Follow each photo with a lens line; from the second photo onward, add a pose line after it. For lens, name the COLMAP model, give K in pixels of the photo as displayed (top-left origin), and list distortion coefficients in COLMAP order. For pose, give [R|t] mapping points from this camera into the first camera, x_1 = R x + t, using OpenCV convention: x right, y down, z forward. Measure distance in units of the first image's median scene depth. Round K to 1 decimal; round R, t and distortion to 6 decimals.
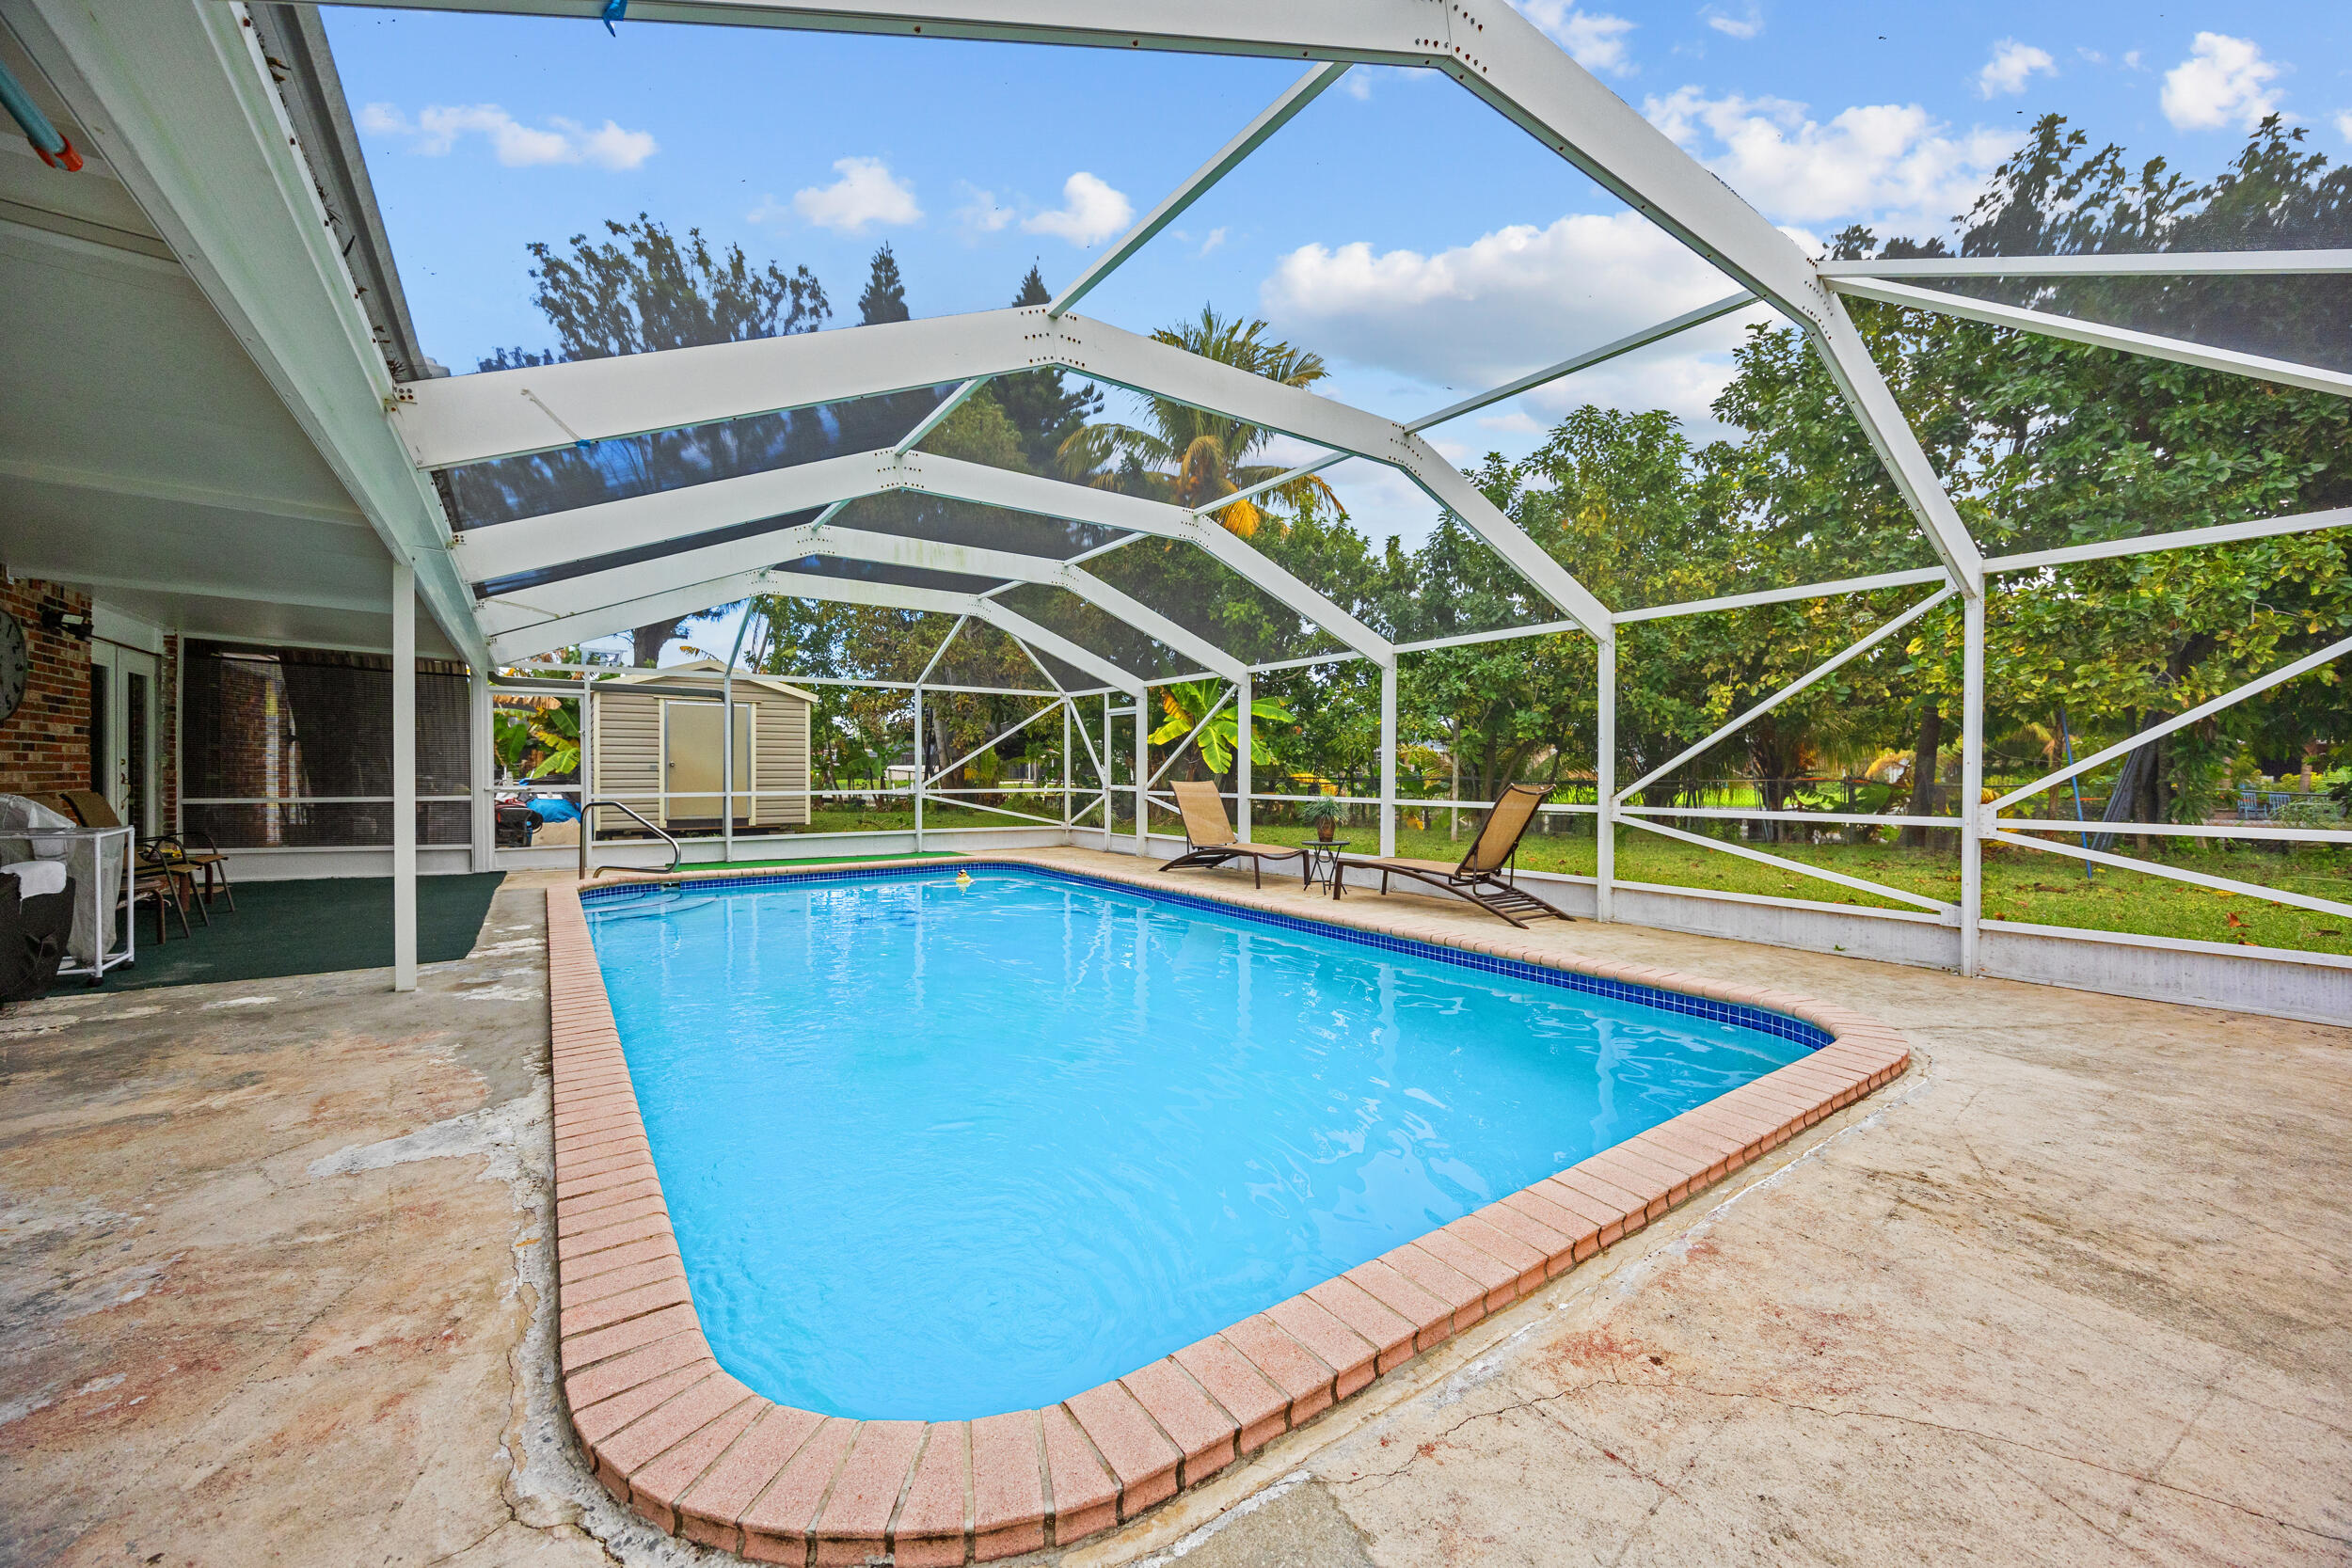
lens RADIAL K [[894.7, 0, 1171.2], [0, 894.7, 780.0], [0, 0, 1]] dist [-0.001171, 0.000214]
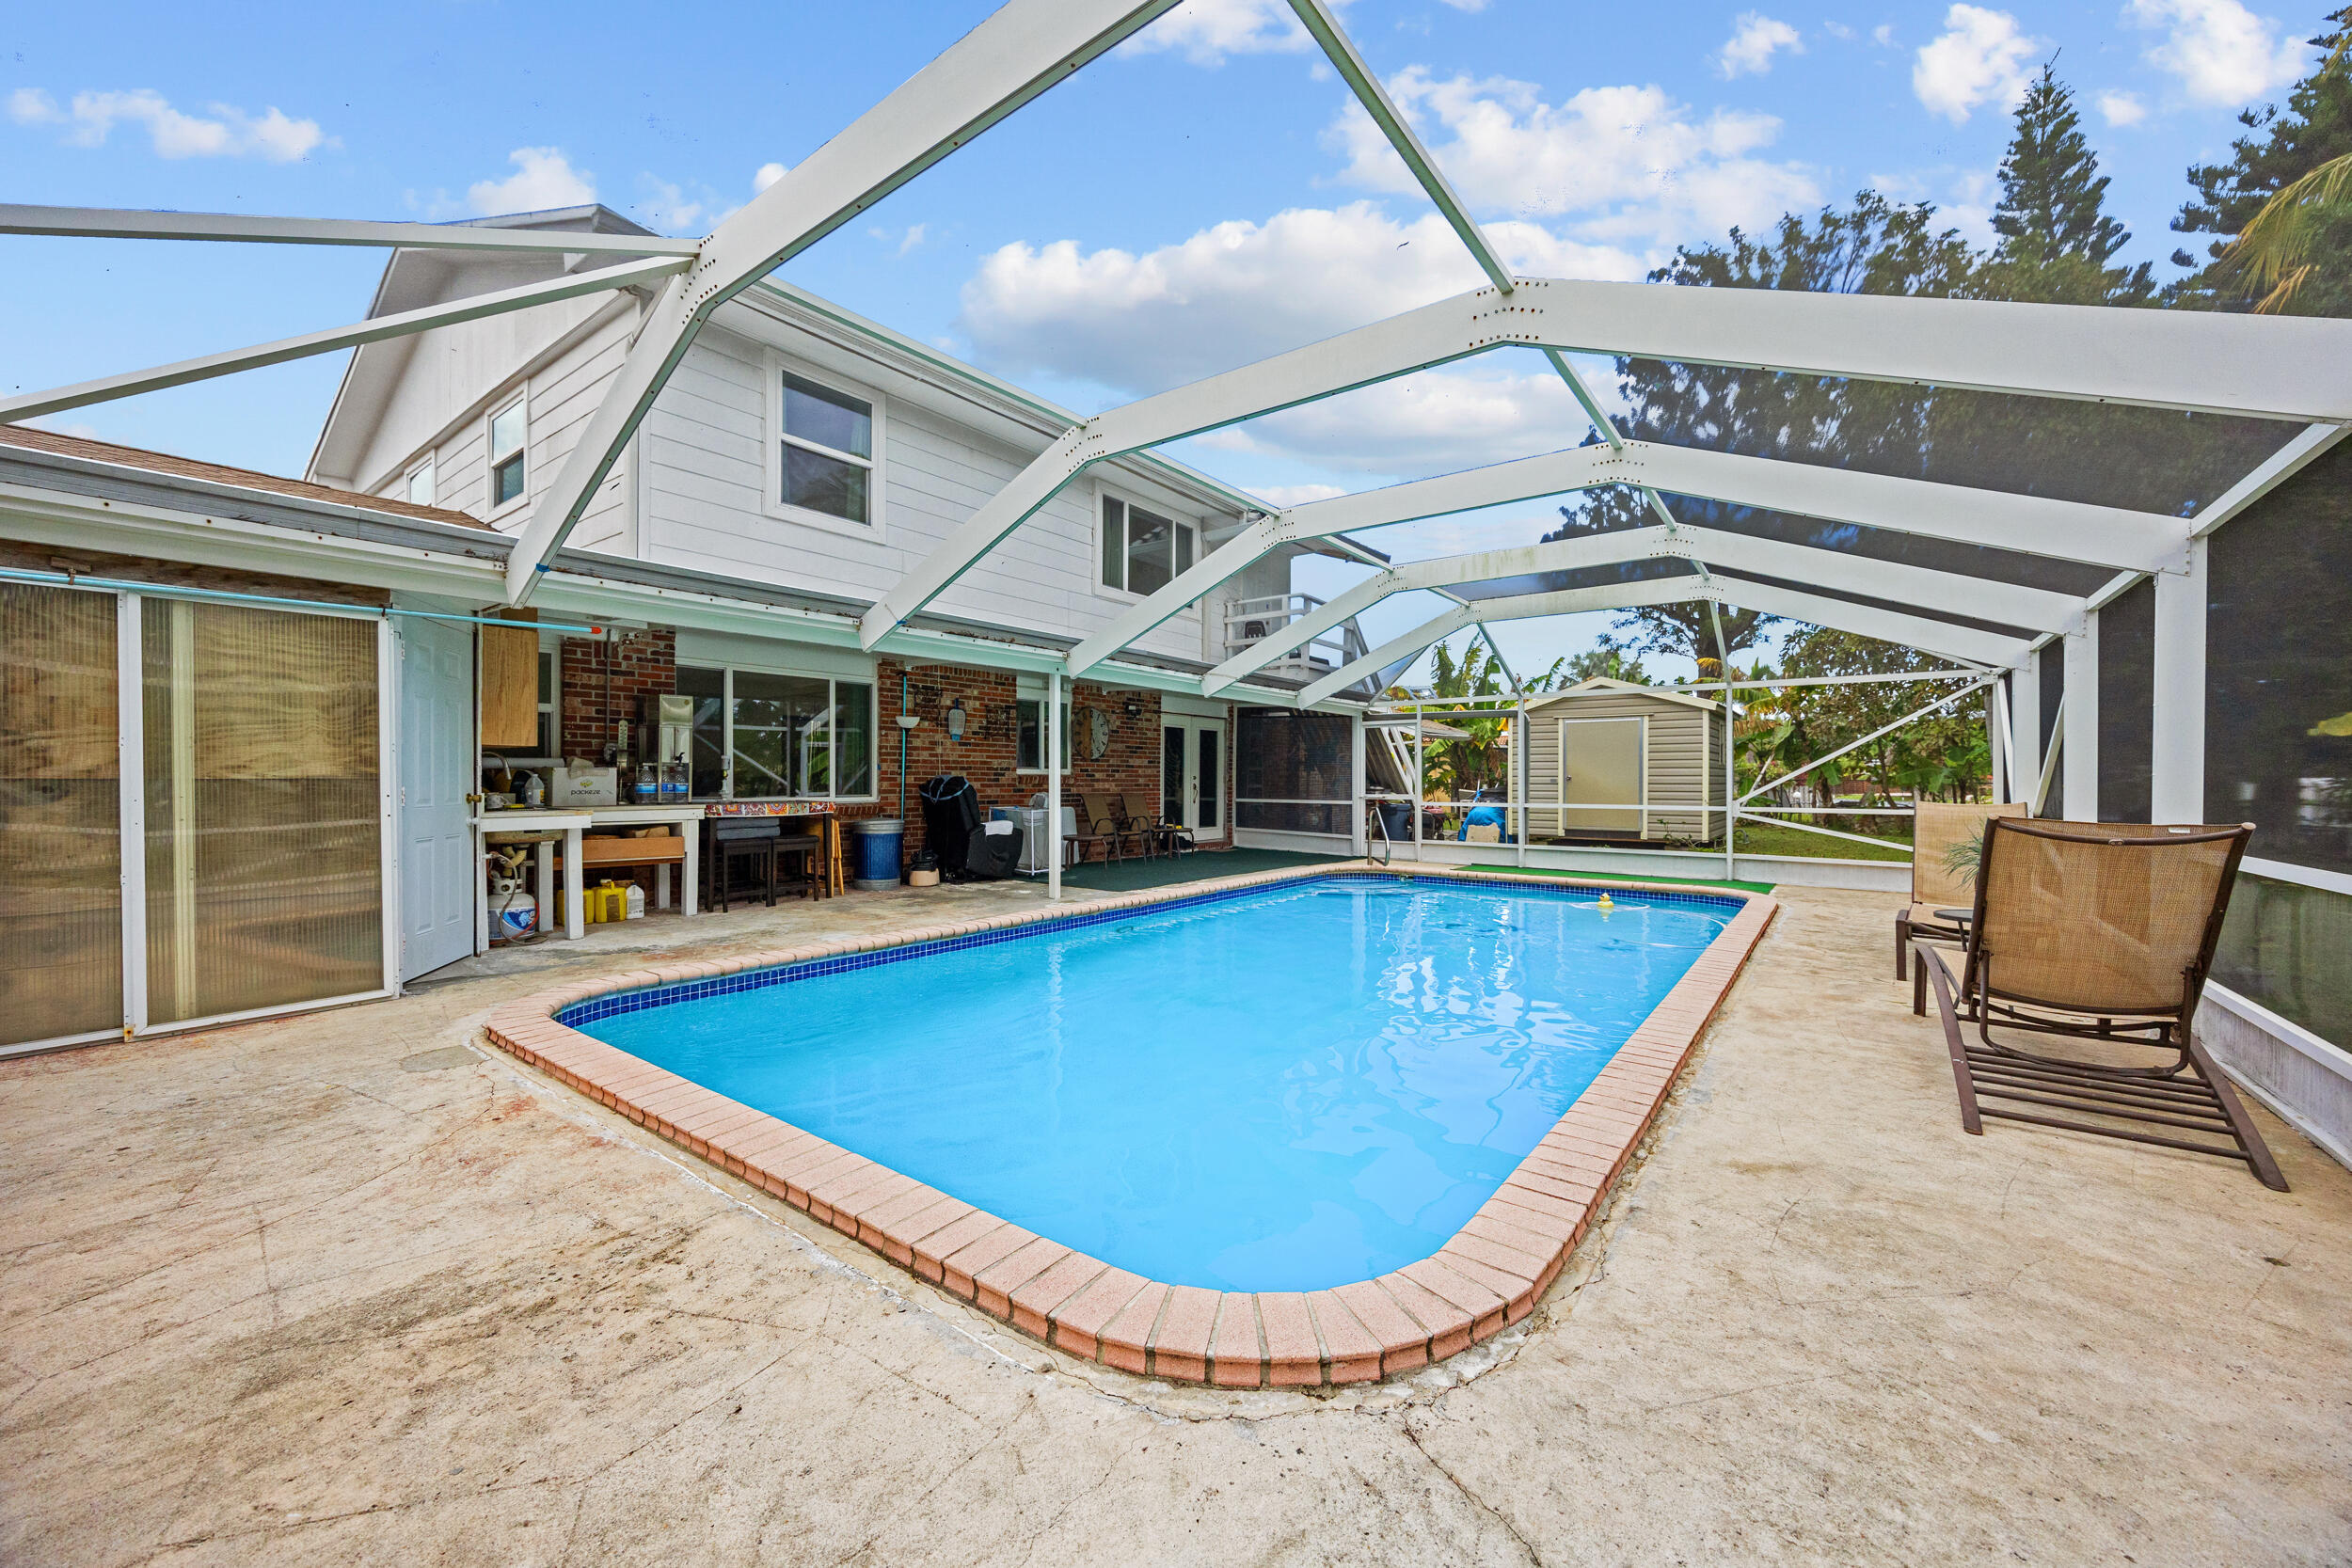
lens RADIAL K [[894.7, 0, 1188.7], [0, 894.7, 785.8], [0, 0, 1]] dist [-0.001171, 0.000214]
pose [[0.298019, 0.004773, -0.954548, 1.896989], [-0.013185, 0.999913, 0.000884, -0.015290], [0.954469, 0.012322, 0.298056, 1.280682]]
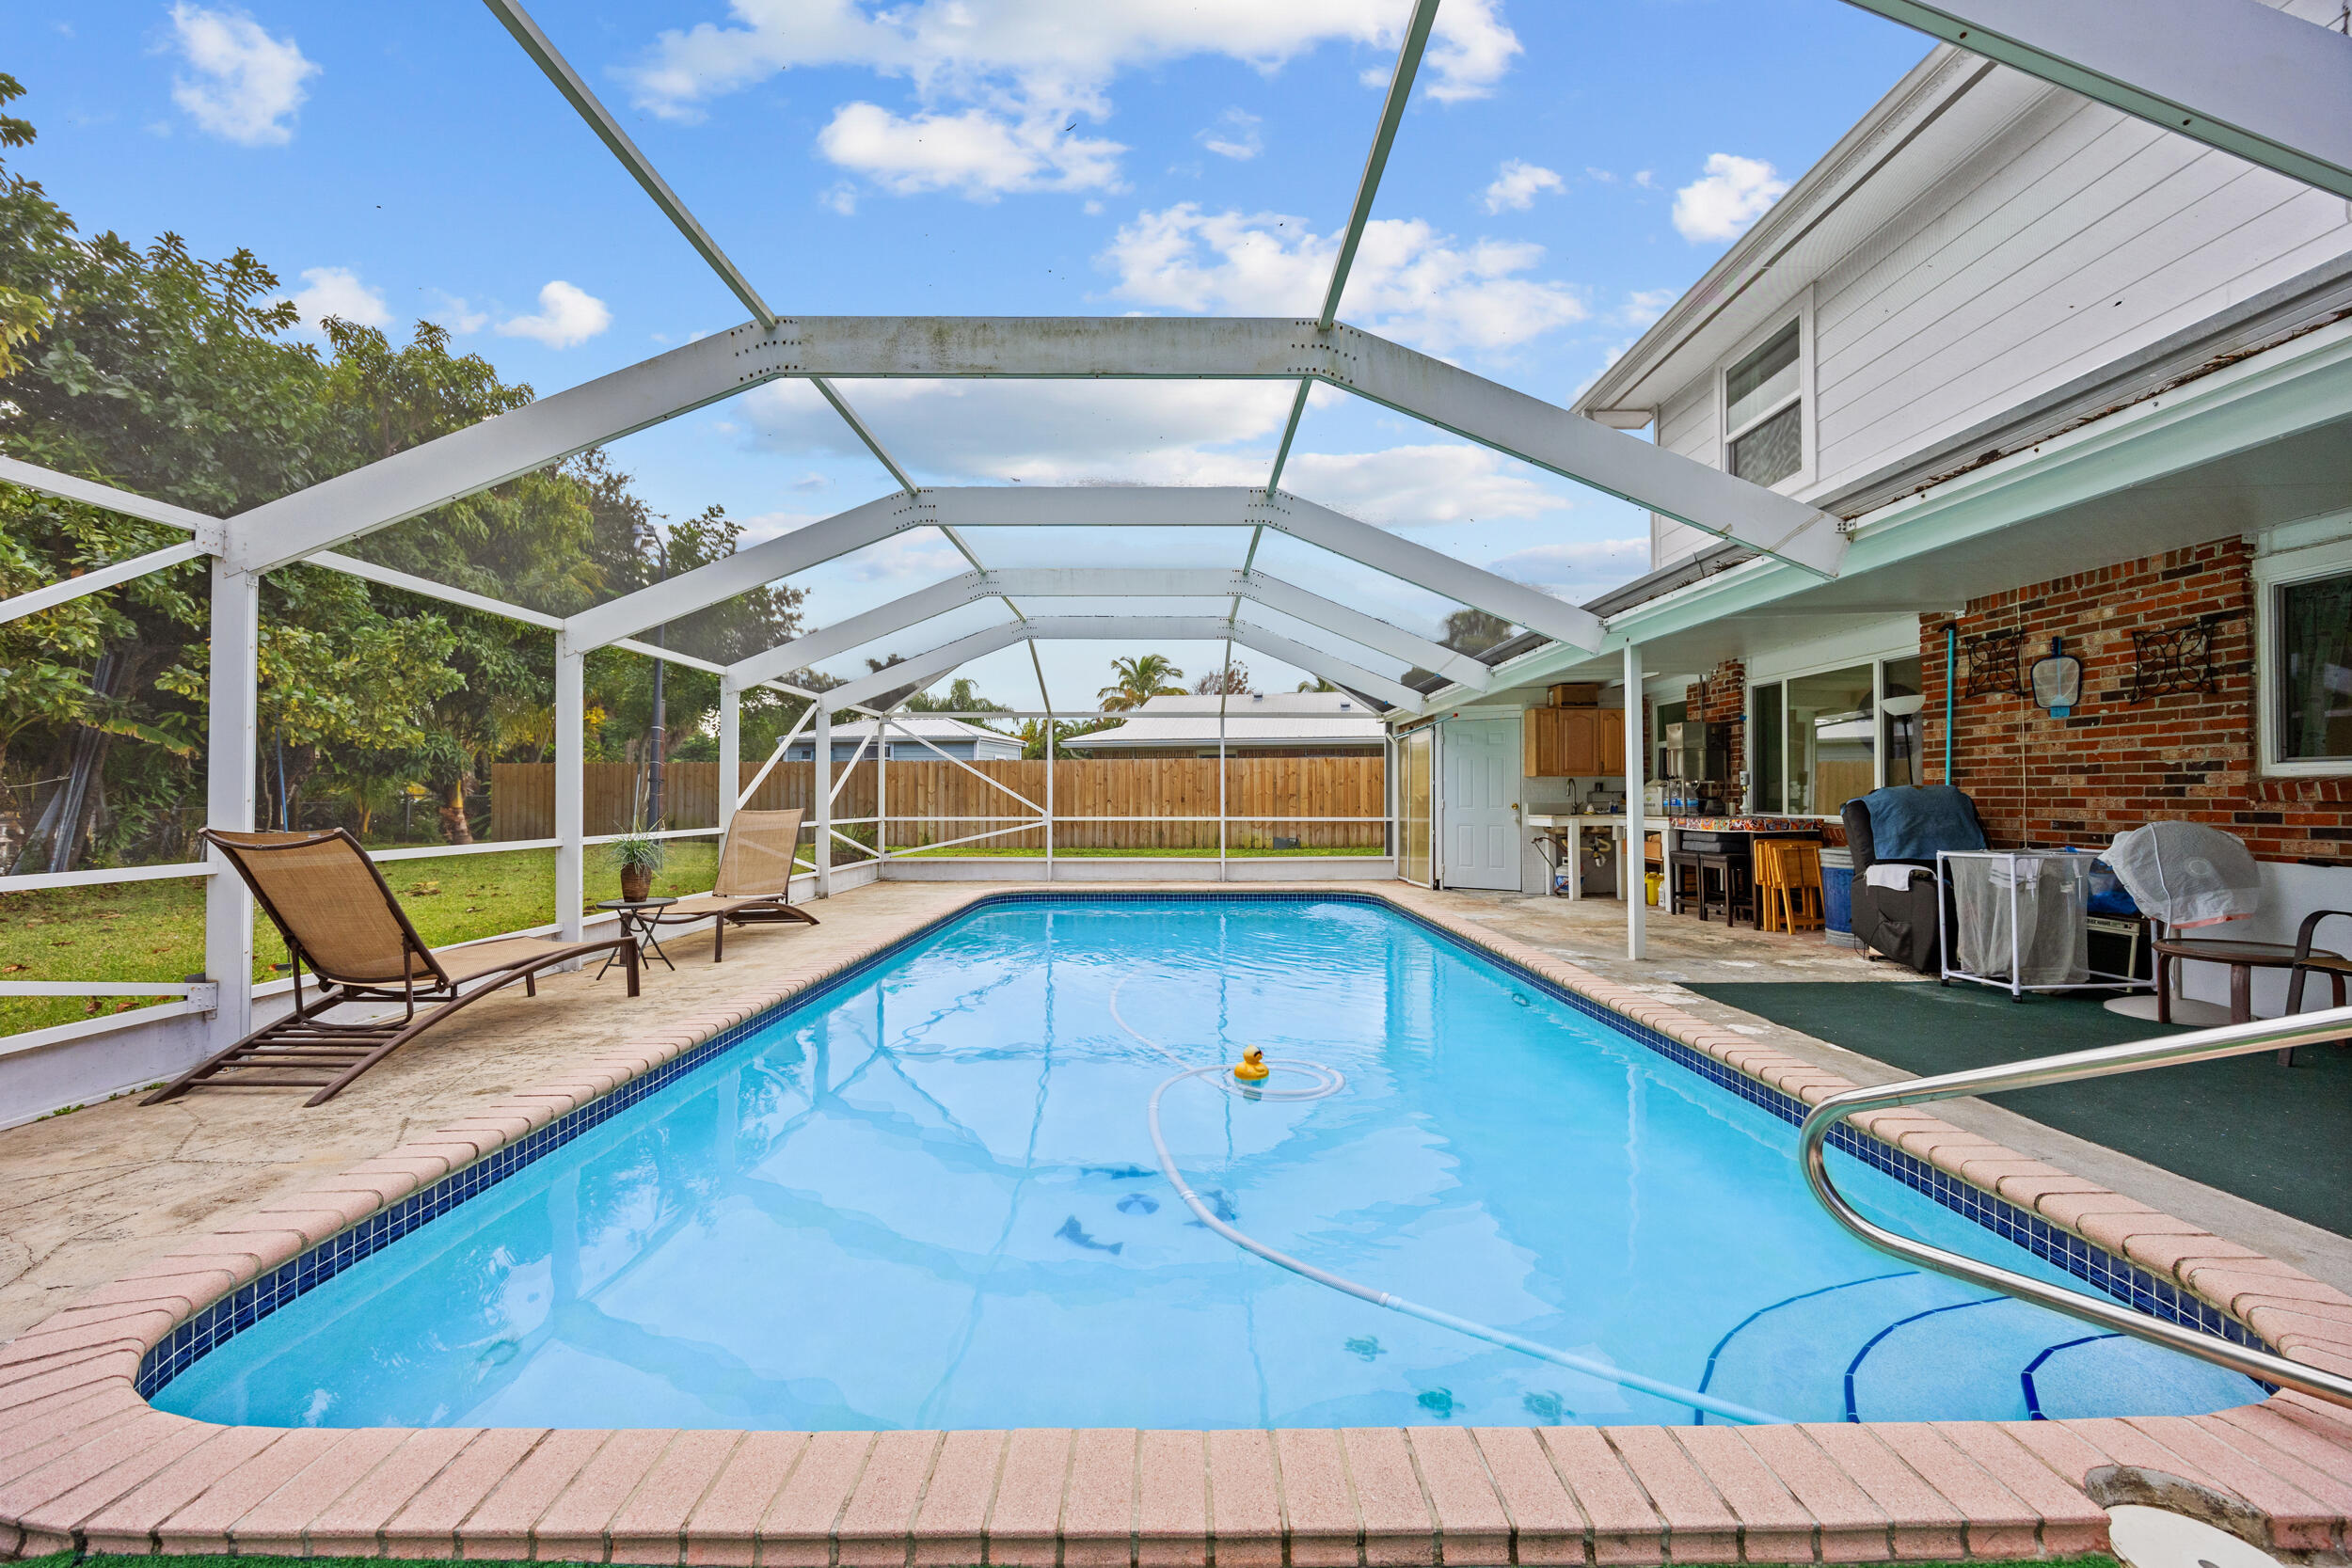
lens RADIAL K [[894.7, 0, 1183.4], [0, 894.7, 783.8], [0, 0, 1]] dist [-0.001171, 0.000214]
pose [[-0.808416, 0.008443, 0.588551, -1.928558], [0.005939, 0.999963, -0.006189, -0.046215], [-0.588582, -0.001508, -0.808436, 4.476808]]
